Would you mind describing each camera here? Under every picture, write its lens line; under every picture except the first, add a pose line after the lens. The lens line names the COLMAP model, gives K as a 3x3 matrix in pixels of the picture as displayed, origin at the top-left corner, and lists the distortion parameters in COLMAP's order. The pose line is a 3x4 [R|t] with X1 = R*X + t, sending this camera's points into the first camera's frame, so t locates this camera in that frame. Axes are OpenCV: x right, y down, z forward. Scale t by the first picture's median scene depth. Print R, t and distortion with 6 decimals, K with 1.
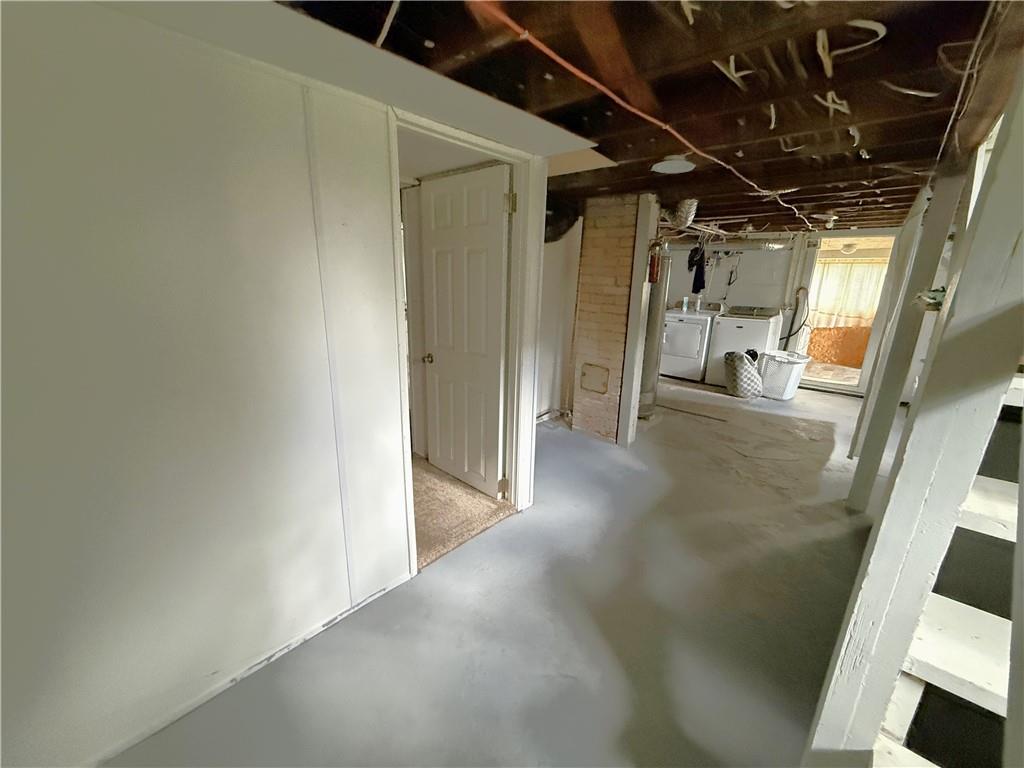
lens RADIAL K [[406.1, 0, 514.2], [0, 406.1, 383.4], [0, 0, 1]] dist [0.001547, -0.001131]
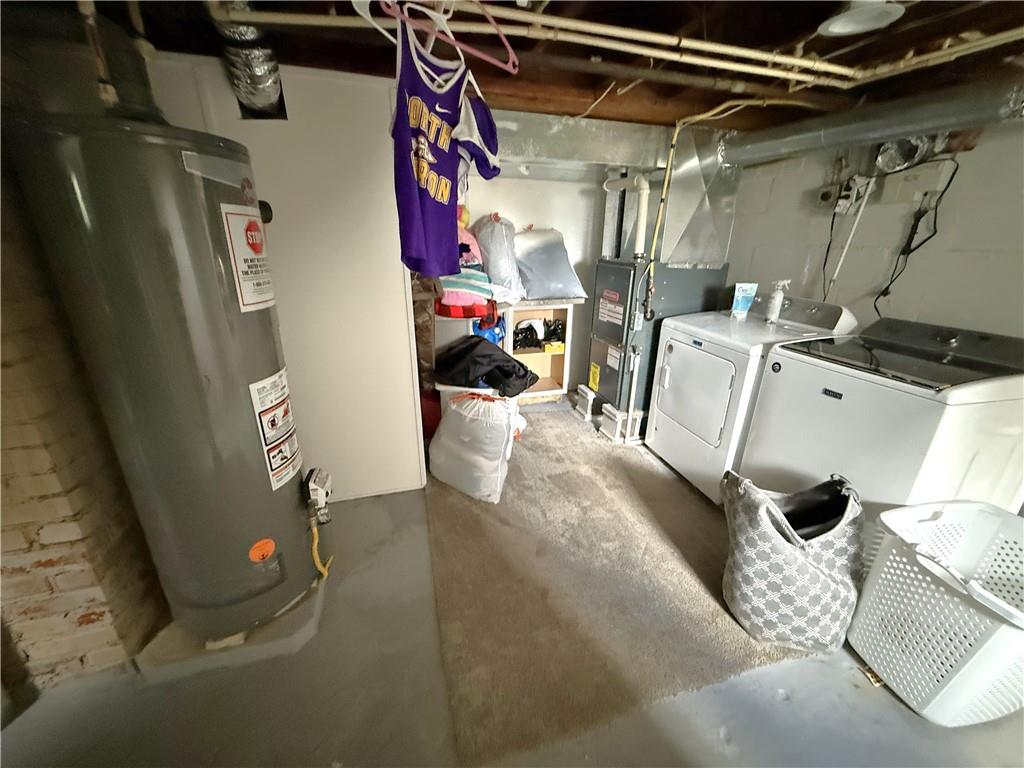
lens RADIAL K [[406.1, 0, 513.7], [0, 406.1, 383.5], [0, 0, 1]] dist [0.001547, -0.001131]
pose [[0.850685, 0.174042, -0.496028, 0.486180], [-0.138327, 0.984460, 0.108189, -0.141207], [0.507149, -0.023421, 0.861540, 0.601673]]
